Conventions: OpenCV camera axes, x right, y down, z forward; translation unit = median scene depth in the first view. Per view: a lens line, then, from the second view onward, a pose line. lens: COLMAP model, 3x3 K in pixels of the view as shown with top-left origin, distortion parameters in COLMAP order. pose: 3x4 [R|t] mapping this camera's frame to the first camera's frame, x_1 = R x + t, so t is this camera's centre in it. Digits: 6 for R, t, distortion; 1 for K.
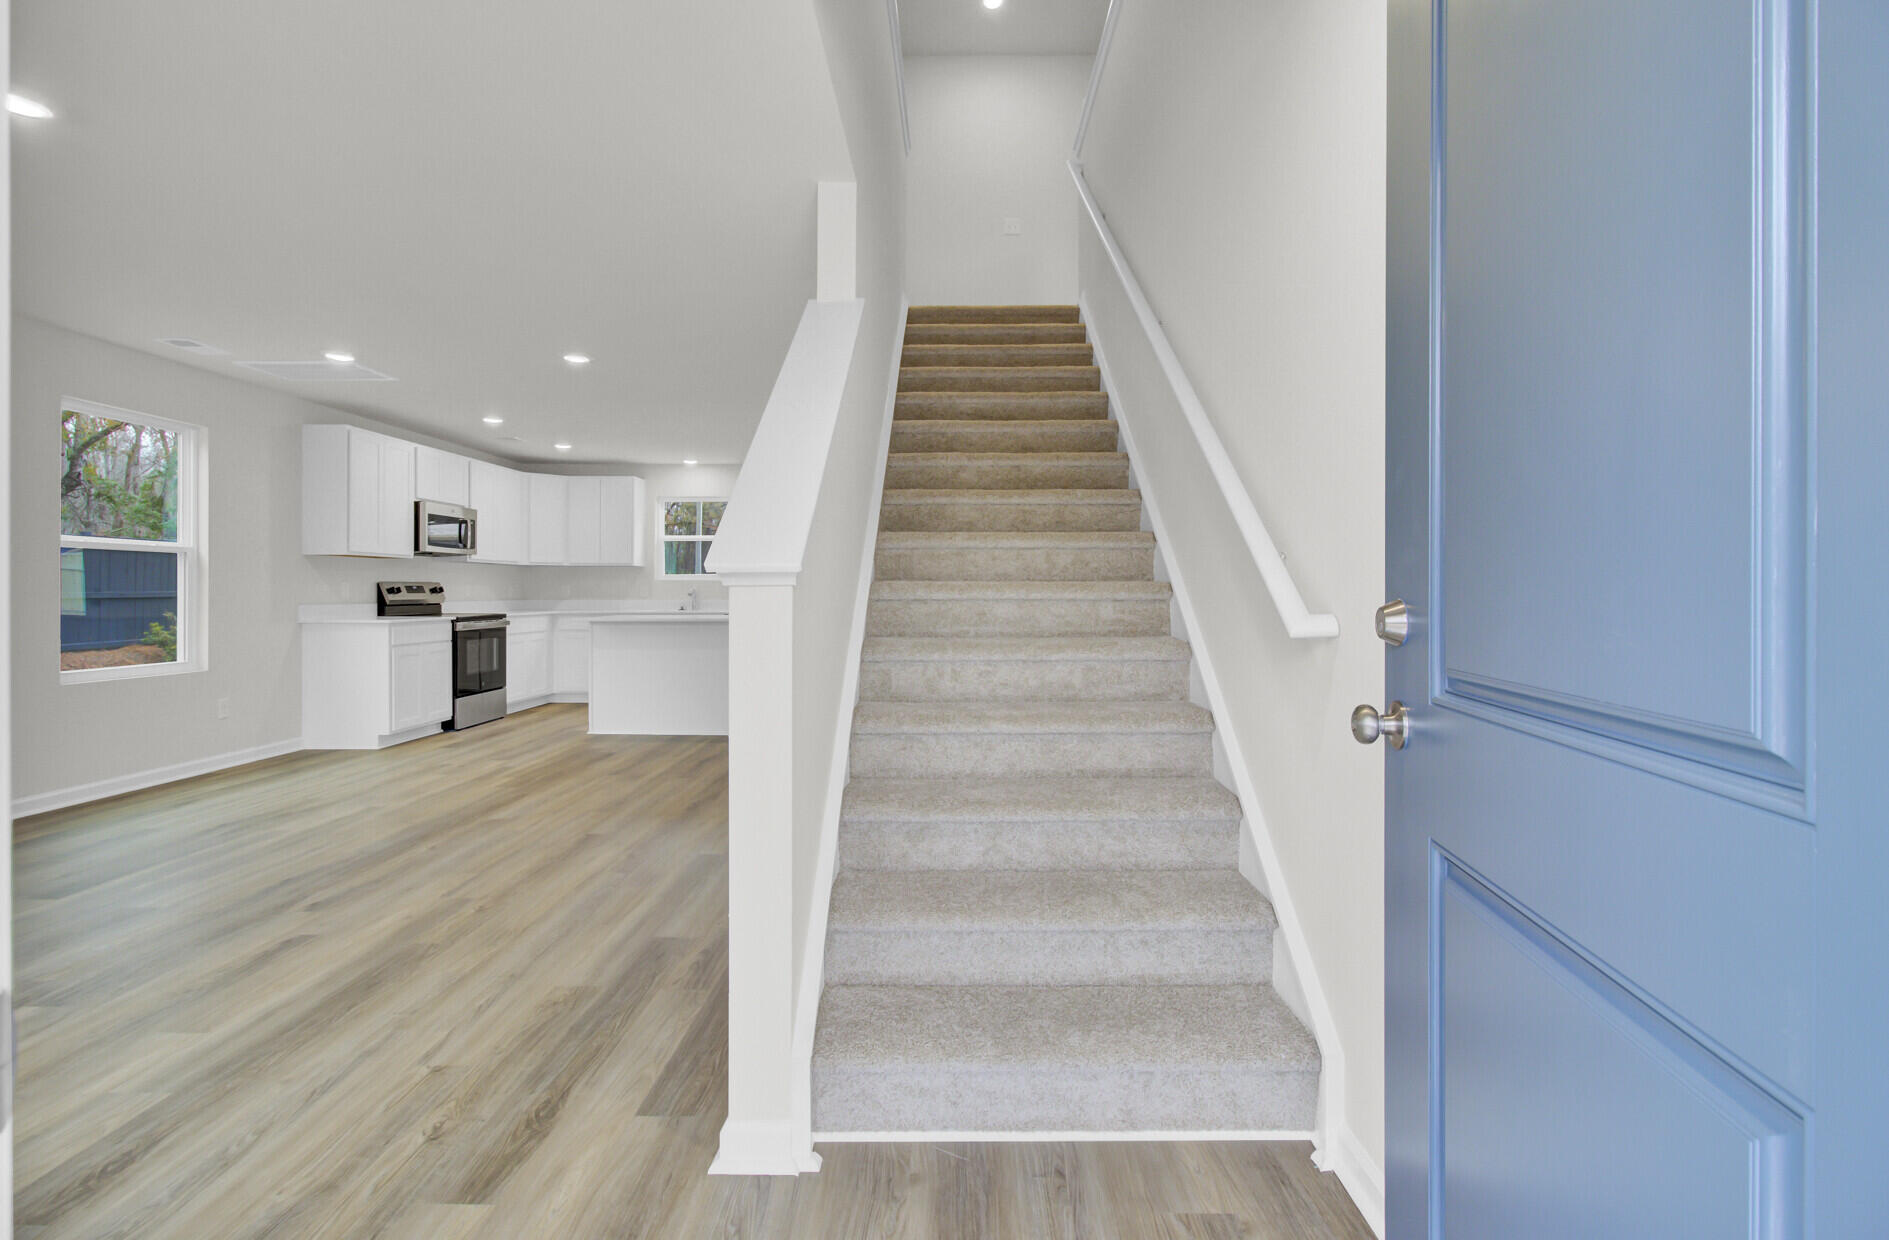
lens RADIAL K [[874.8, 0, 949.4], [0, 874.8, 592.2], [0, 0, 1]] dist [0.002239, -0.000198]
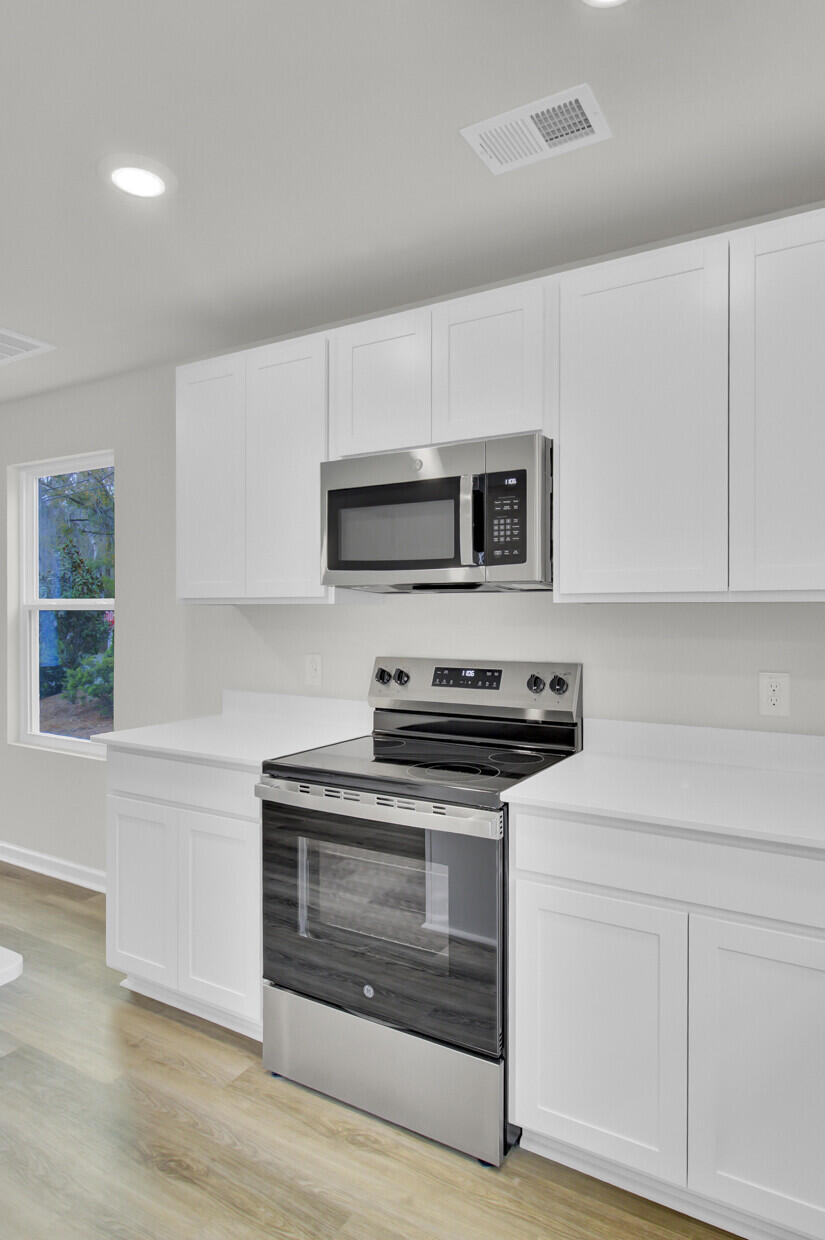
lens RADIAL K [[724.1, 0, 423.4], [0, 724.1, 623.3], [0, 0, 1]] dist [-0.005293, 0.000191]
pose [[-0.503187, 0.007184, -0.864148, -0.386666], [-0.006154, 0.999910, 0.011897, -0.038456], [0.864156, 0.011304, -0.503098, 1.389434]]
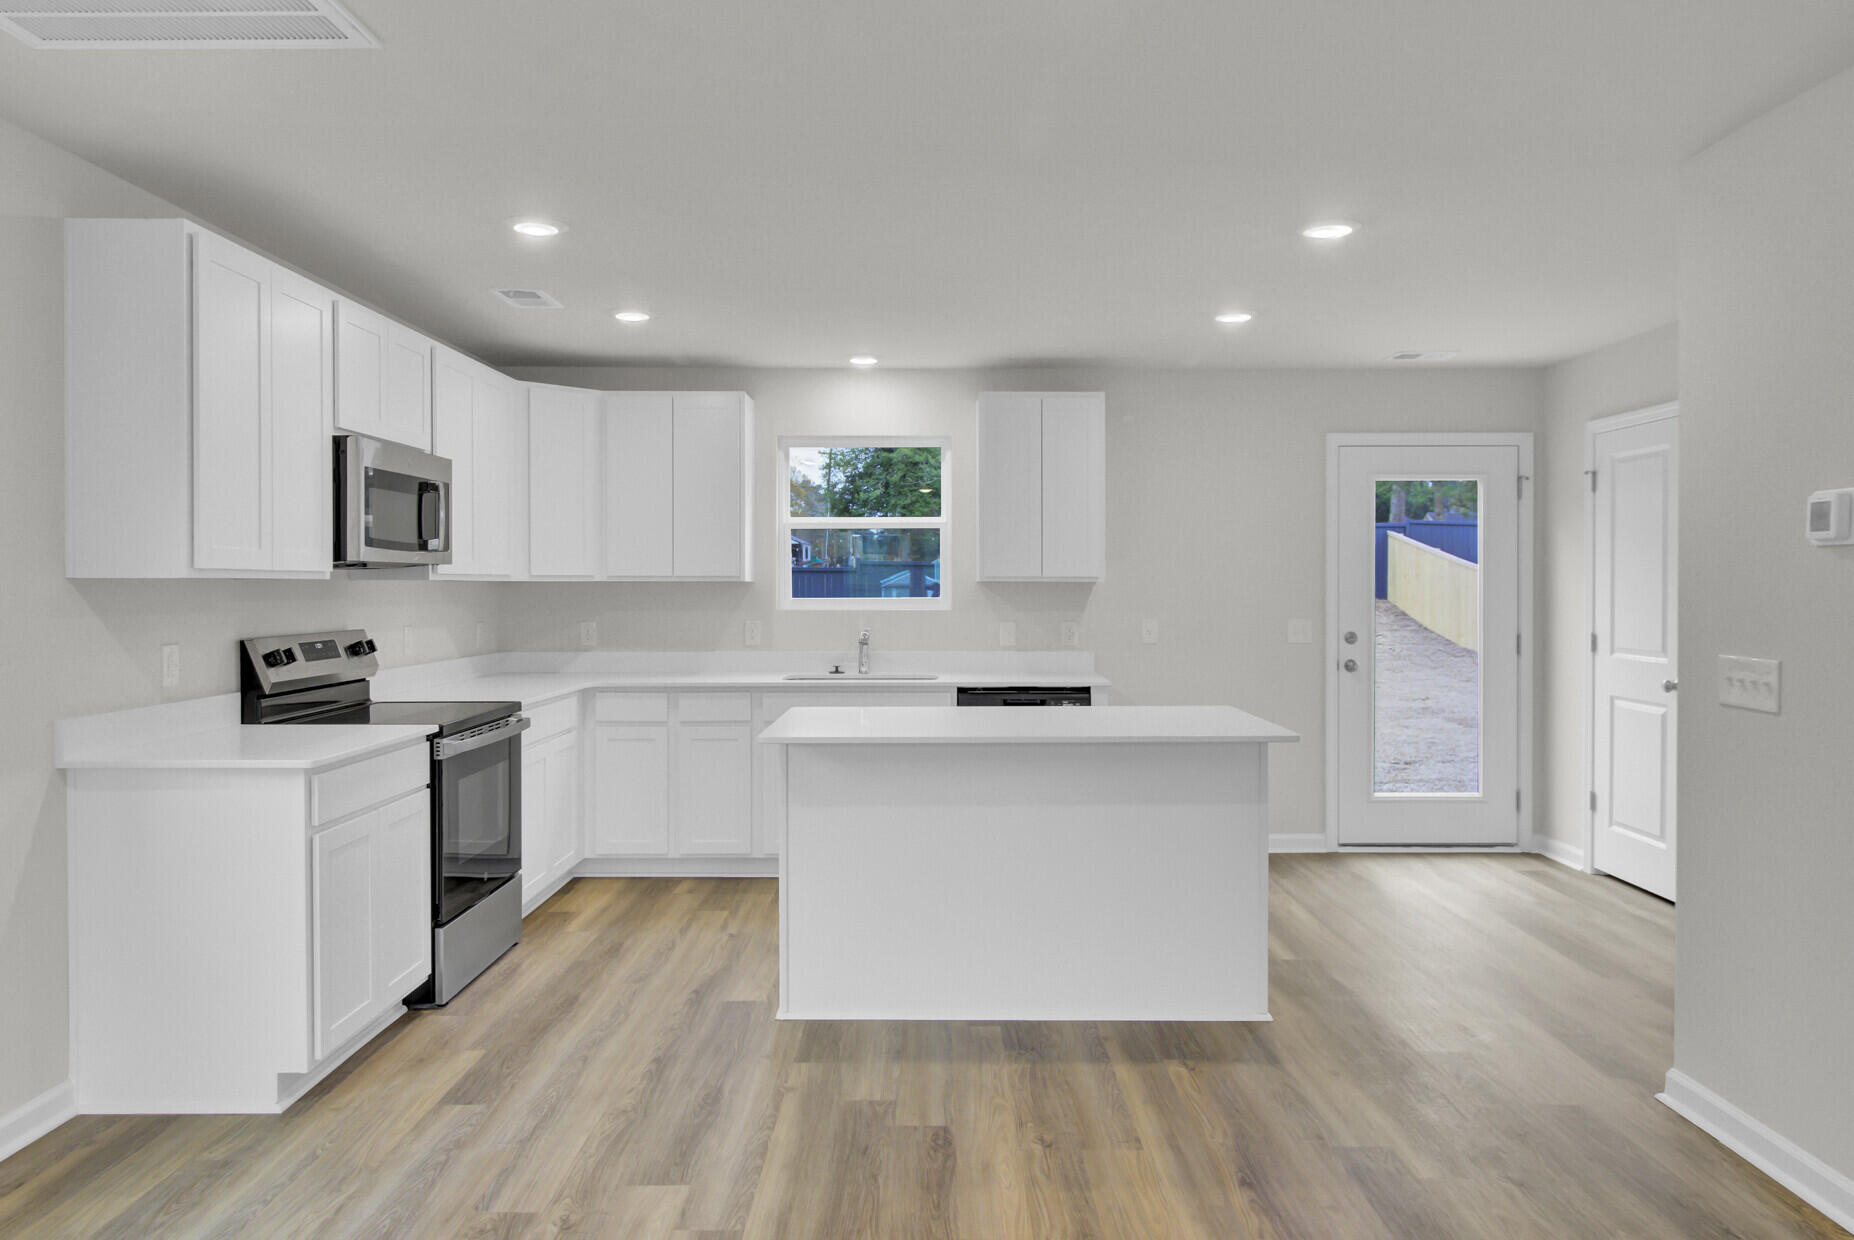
lens RADIAL K [[1242.1, 0, 943.3], [0, 1242.1, 599.3], [0, 0, 1]] dist [0.009019, -0.008606]
pose [[0.999899, -0.002049, 0.014057, -0.391821], [0.001928, 0.999961, 0.008614, -0.038910], [-0.014074, -0.008586, 0.999864, 0.492561]]
